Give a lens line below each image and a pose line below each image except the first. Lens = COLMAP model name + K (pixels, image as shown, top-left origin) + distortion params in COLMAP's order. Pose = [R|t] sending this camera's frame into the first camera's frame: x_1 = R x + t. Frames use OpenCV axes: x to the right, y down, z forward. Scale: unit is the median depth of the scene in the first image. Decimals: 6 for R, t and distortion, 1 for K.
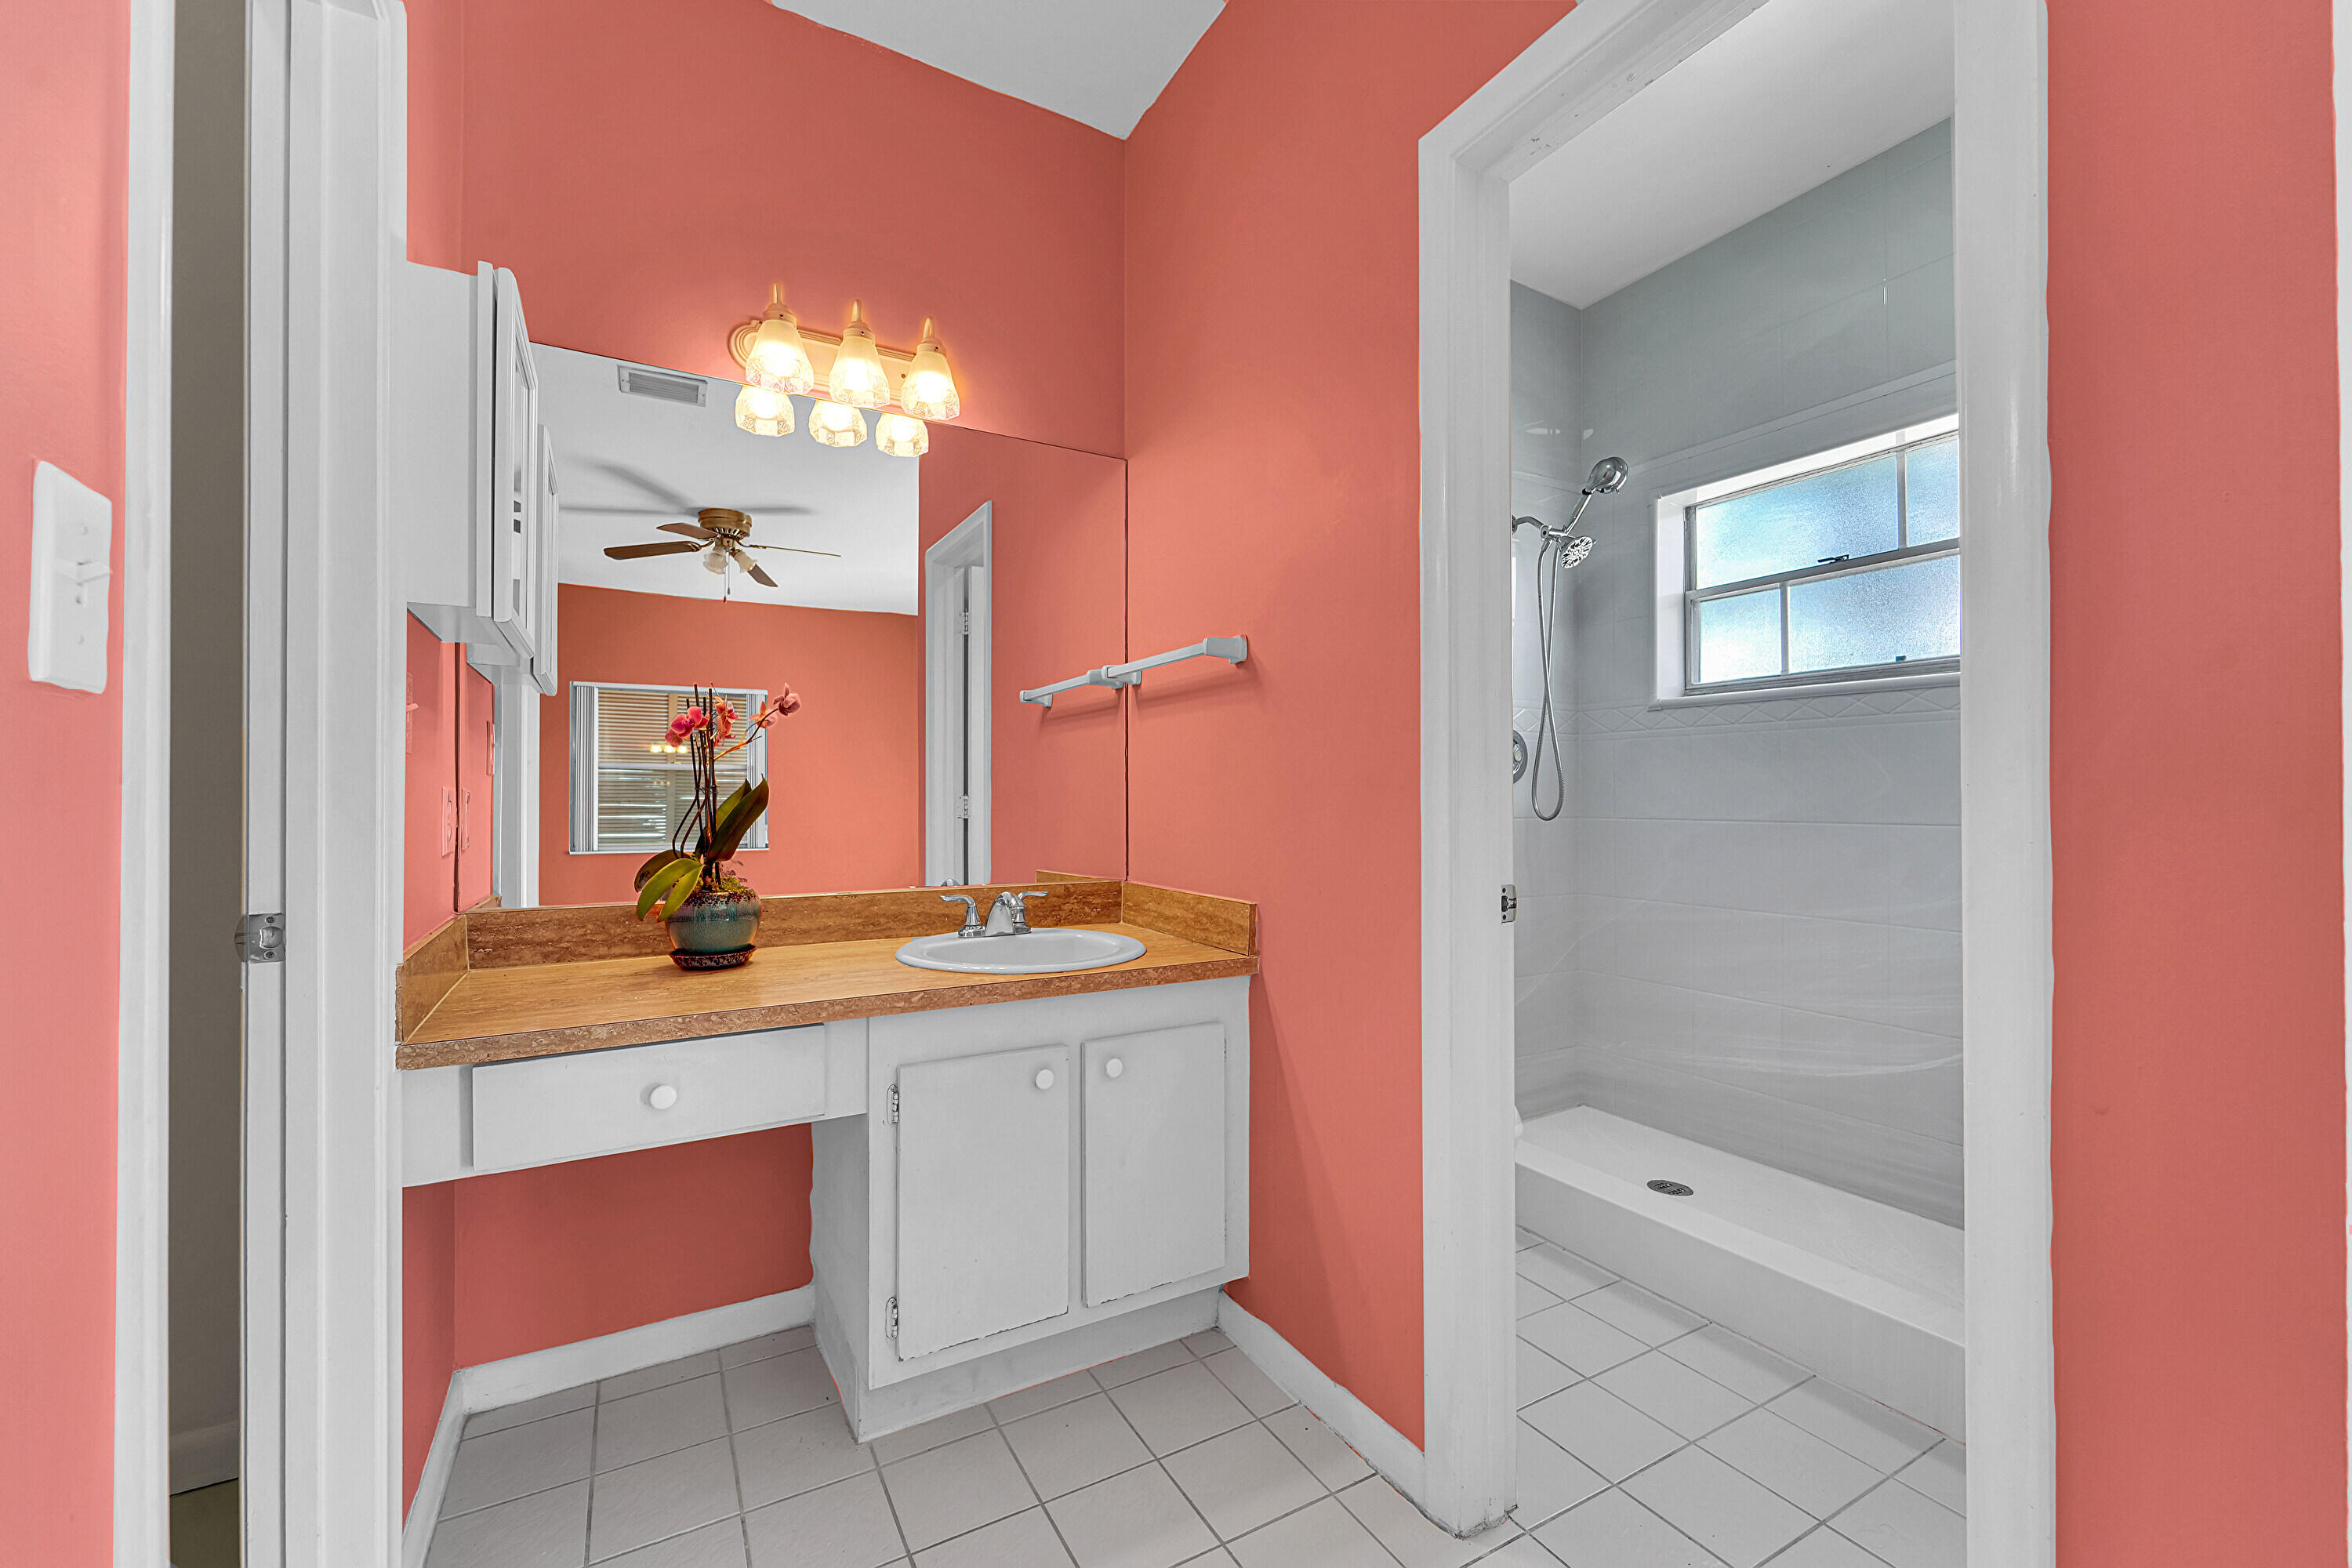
lens RADIAL K [[955.2, 0, 1166.2], [0, 955.2, 784.5], [0, 0, 1]] dist [0.004275, 0.000555]
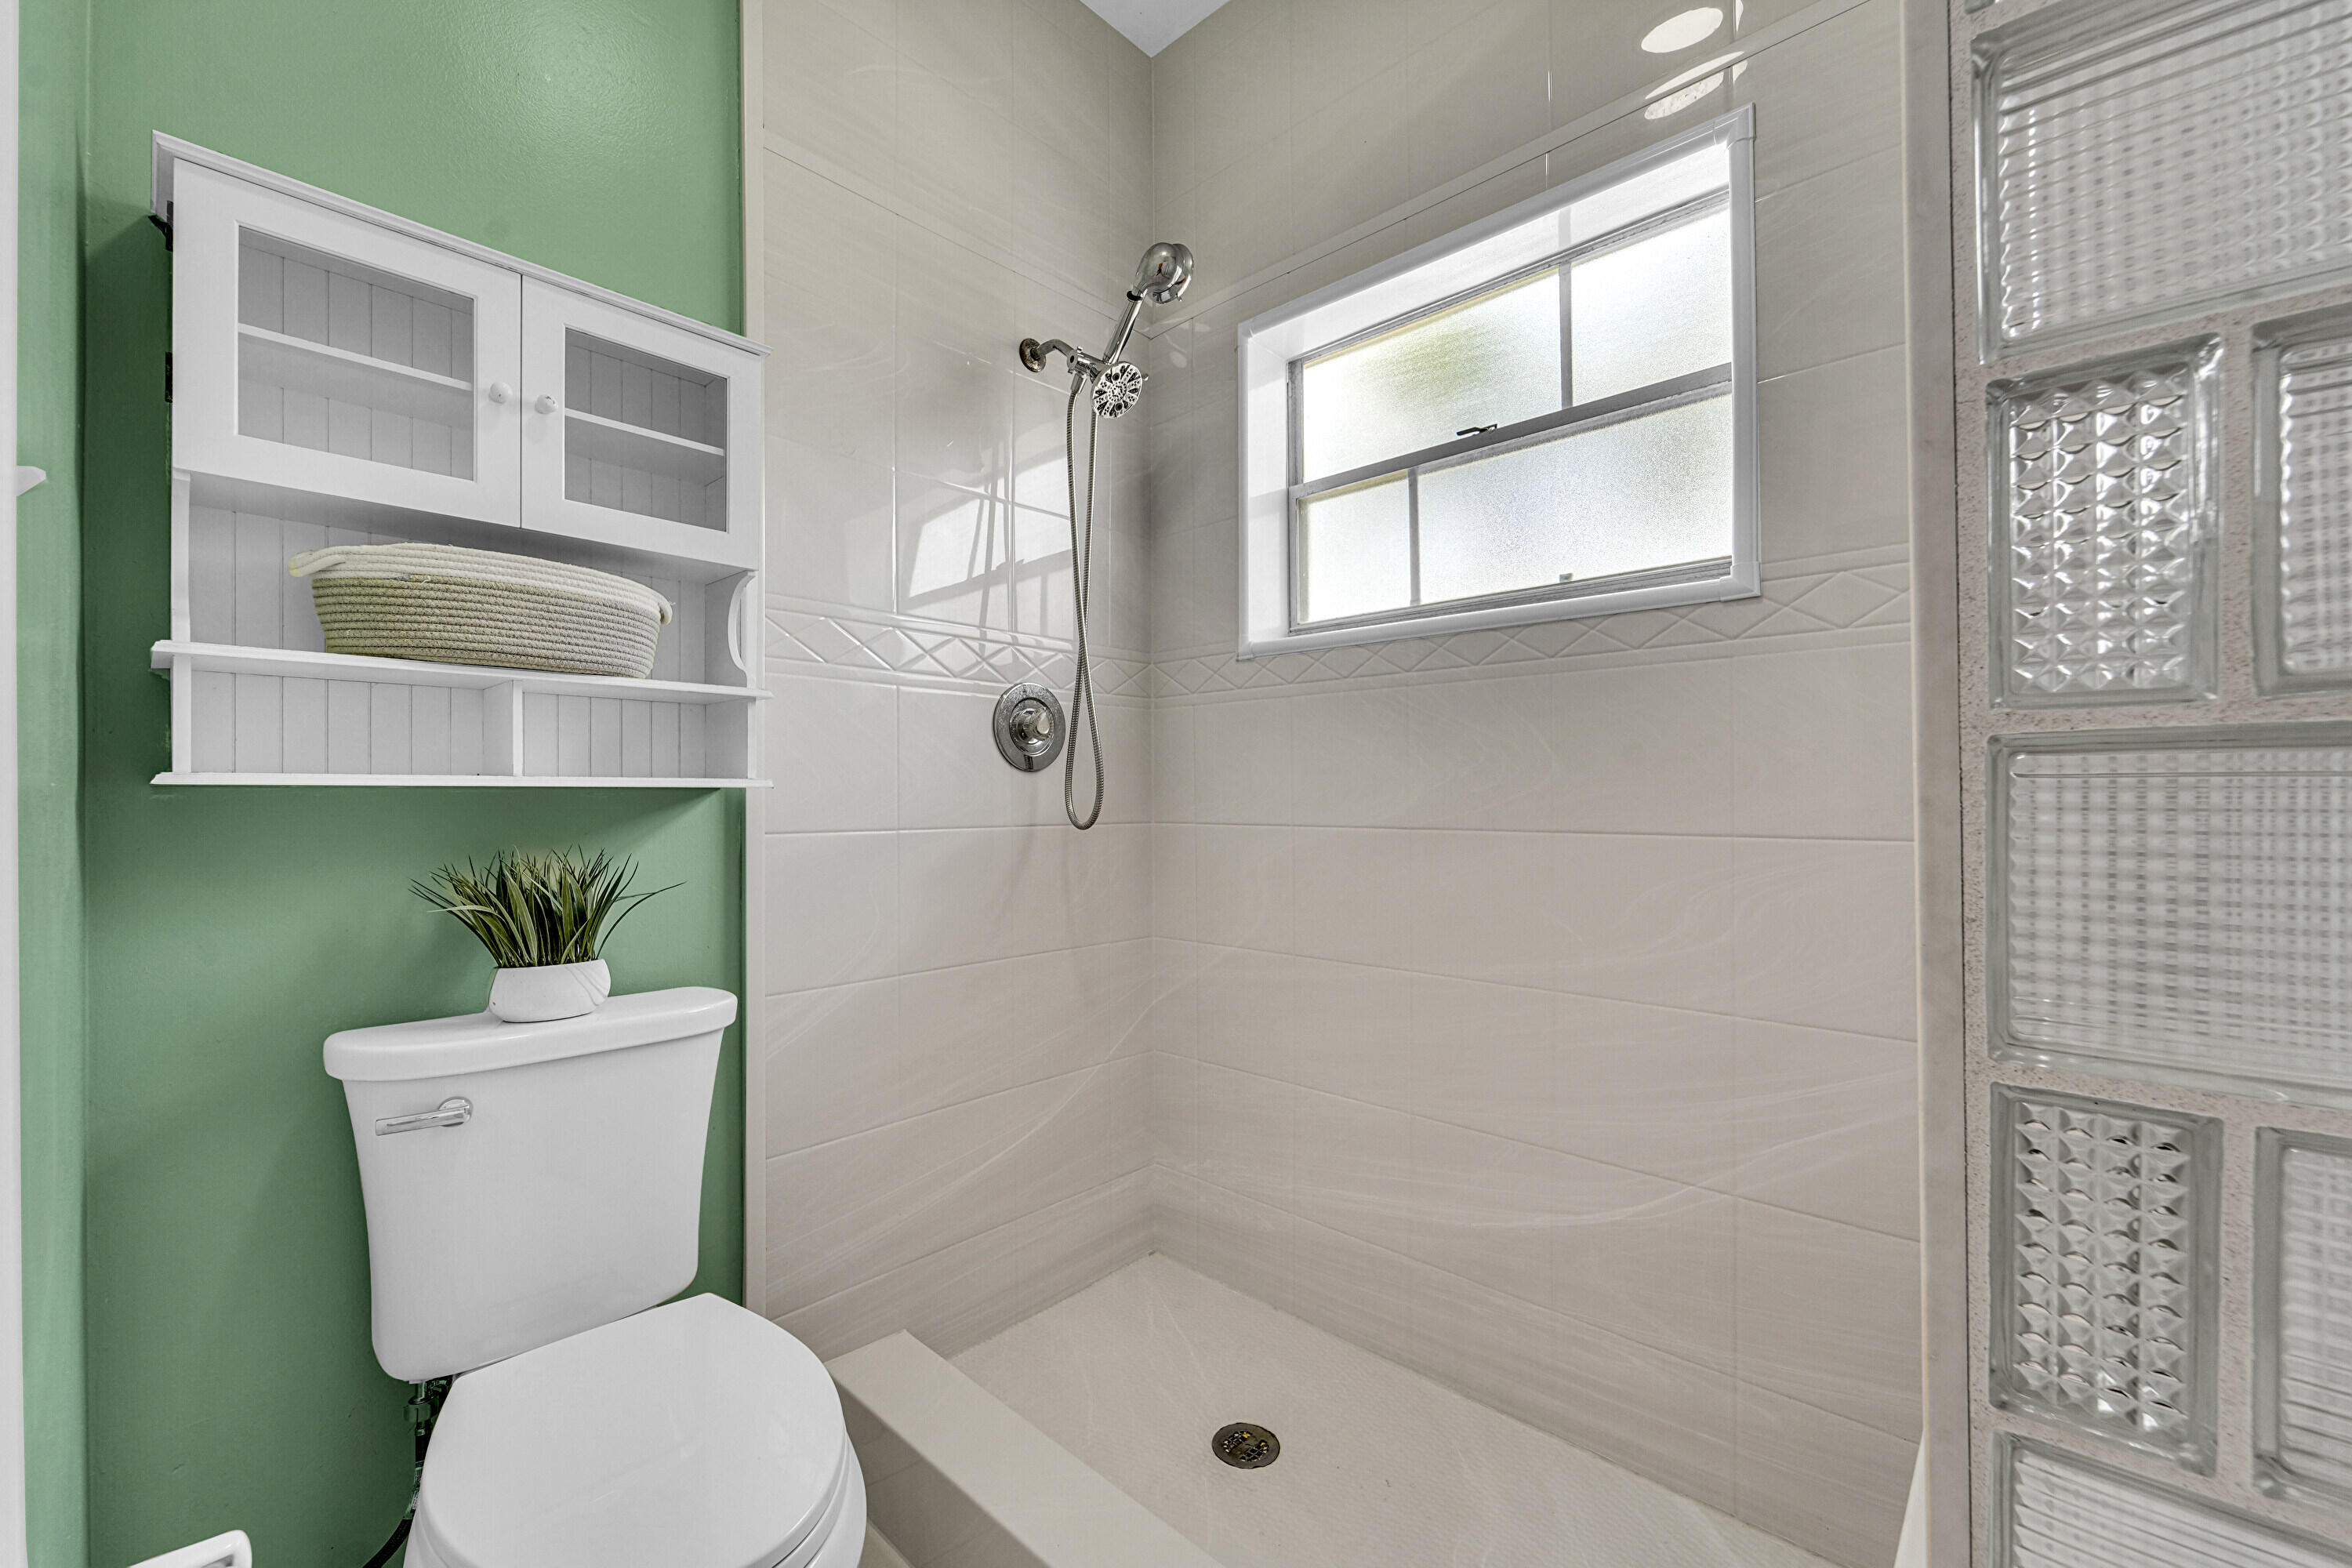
lens RADIAL K [[955.2, 0, 1167.5], [0, 955.2, 797.0], [0, 0, 1]] dist [0.004275, 0.000555]
pose [[0.955368, -0.008211, 0.295305, 0.263810], [0.006217, 0.999951, 0.007692, 0.012188], [-0.295354, -0.005513, 0.955372, 0.385154]]
